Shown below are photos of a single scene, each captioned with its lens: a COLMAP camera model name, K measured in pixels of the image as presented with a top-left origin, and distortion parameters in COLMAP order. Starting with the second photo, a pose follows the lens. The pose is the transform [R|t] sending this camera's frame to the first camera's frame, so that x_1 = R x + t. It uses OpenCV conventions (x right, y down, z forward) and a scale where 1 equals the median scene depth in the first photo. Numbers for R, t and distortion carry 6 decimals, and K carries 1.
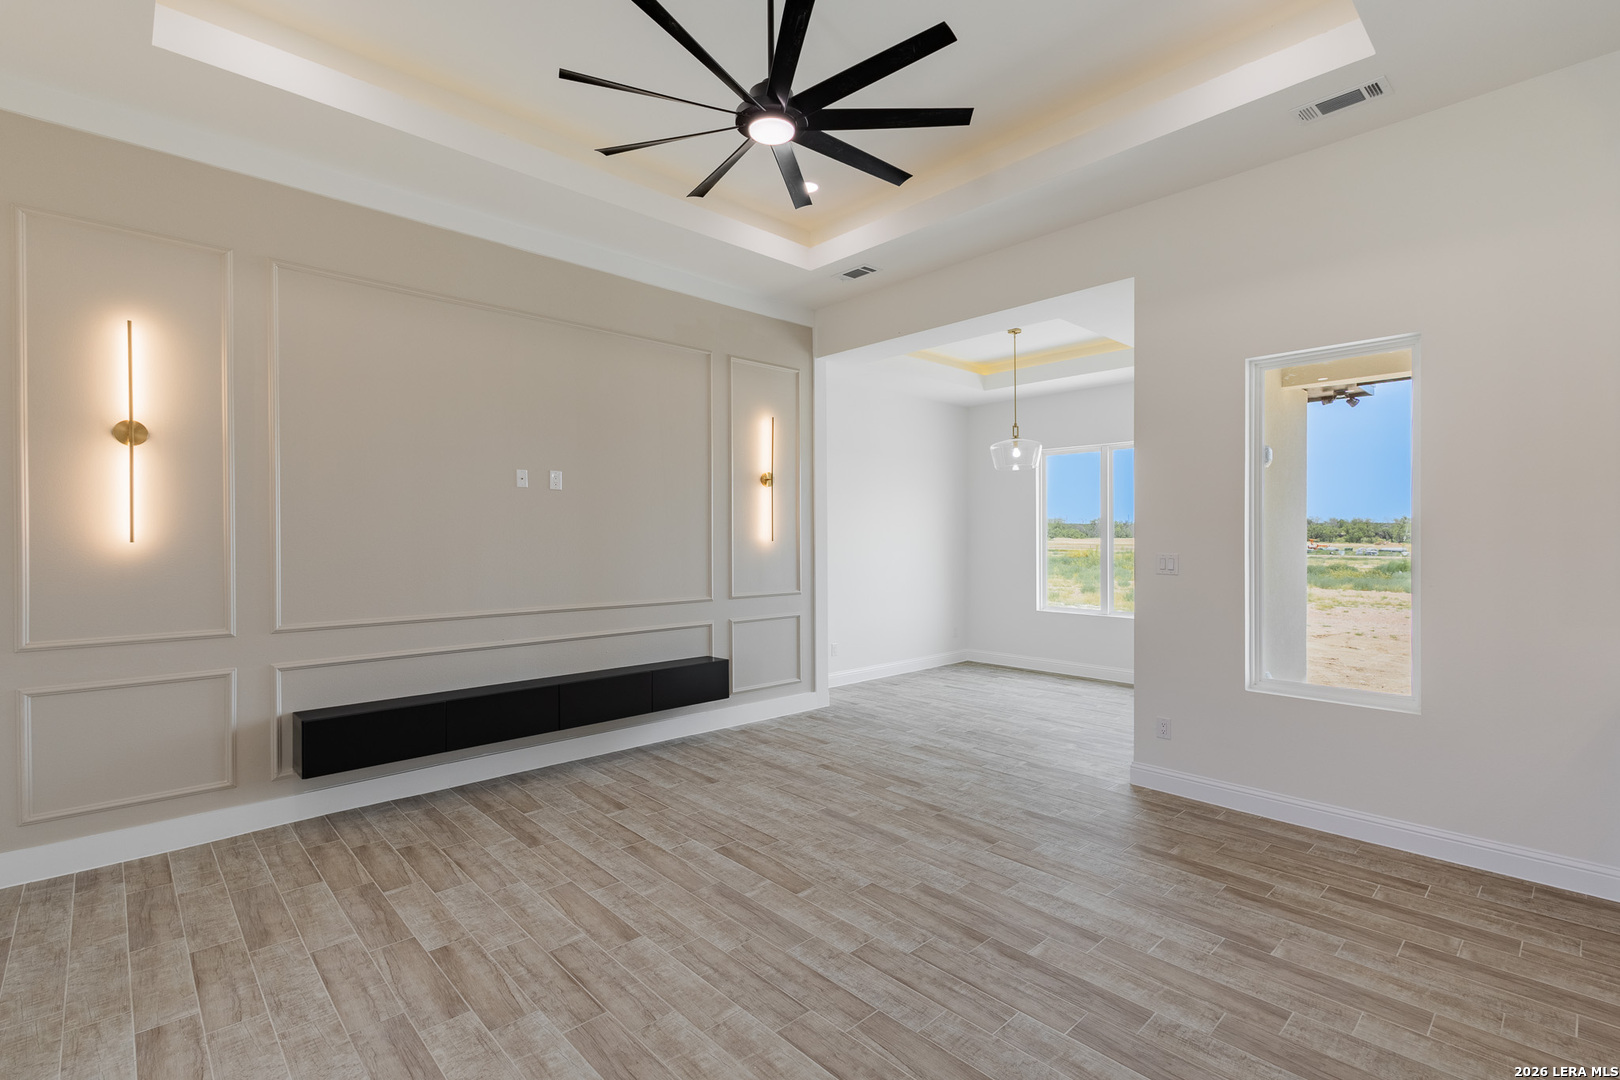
lens RADIAL K [[741.7, 0, 807.4], [0, 741.7, 540.2], [0, 0, 1]] dist [0.009750, -0.001423]
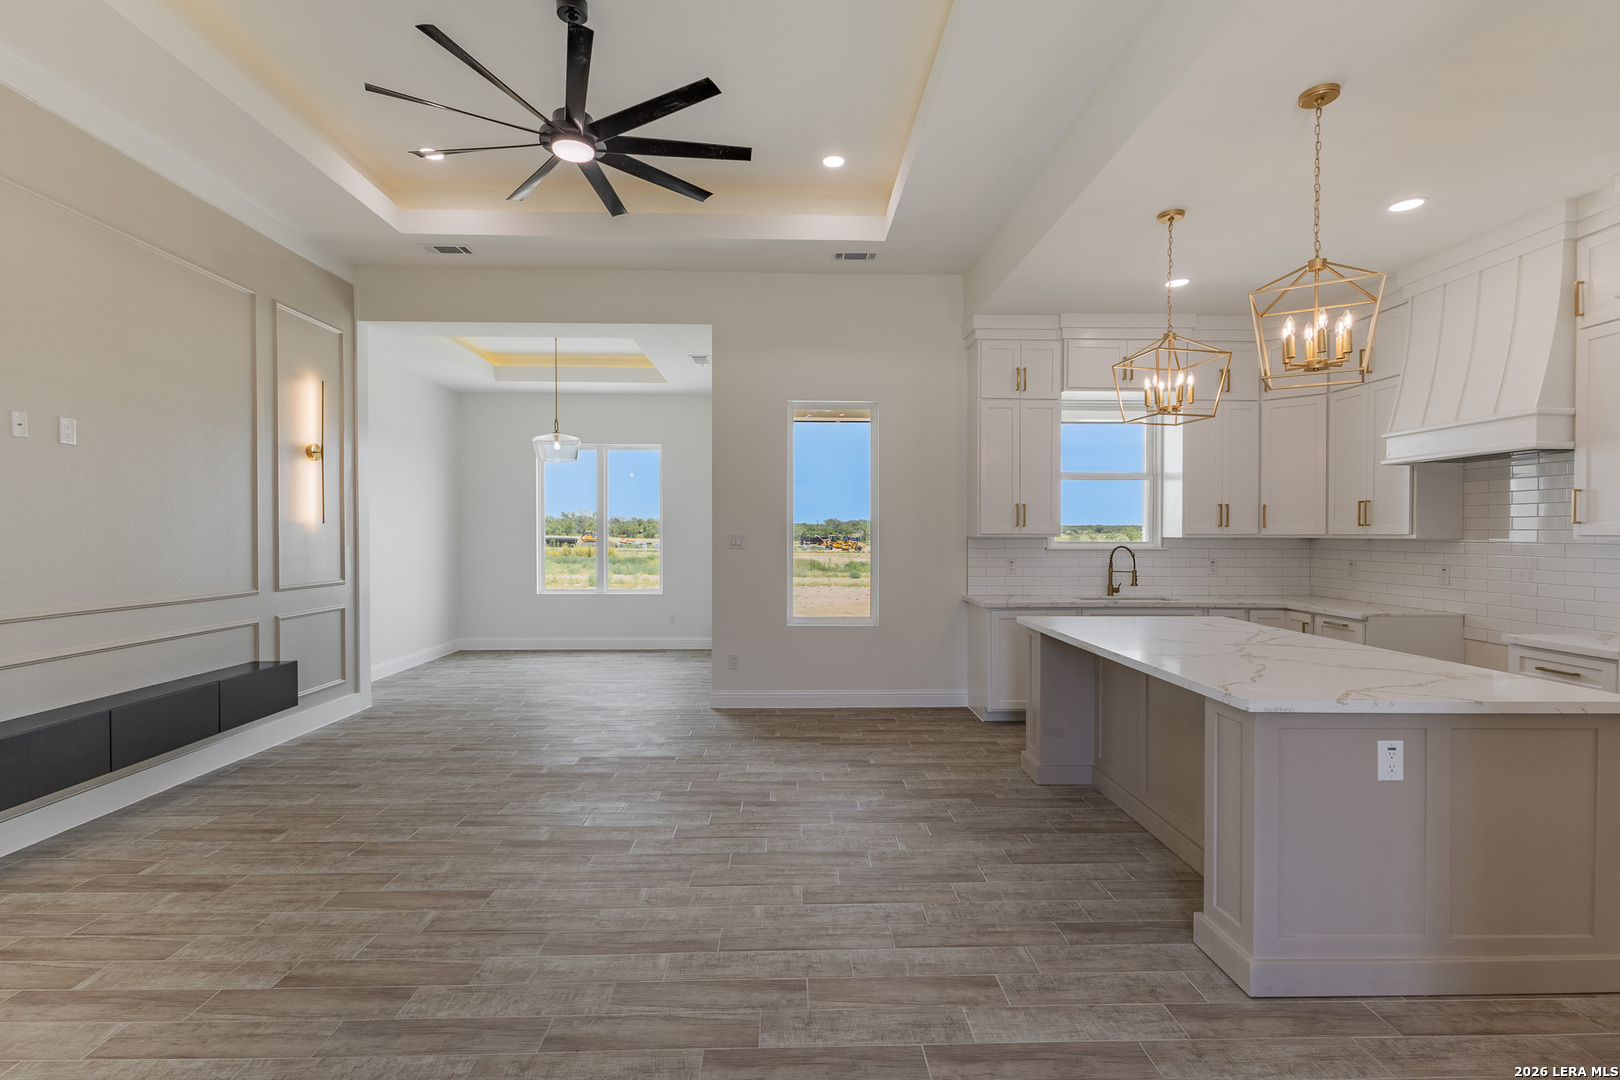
lens RADIAL K [[750.1, 0, 807.5], [0, 750.1, 541.7], [0, 0, 1]] dist [0.005120, -0.000228]
pose [[0.664418, -0.005677, 0.747340, -0.497842], [0.000407, 0.999974, 0.007234, 0.024762], [-0.747361, -0.004503, 0.664403, -0.017500]]
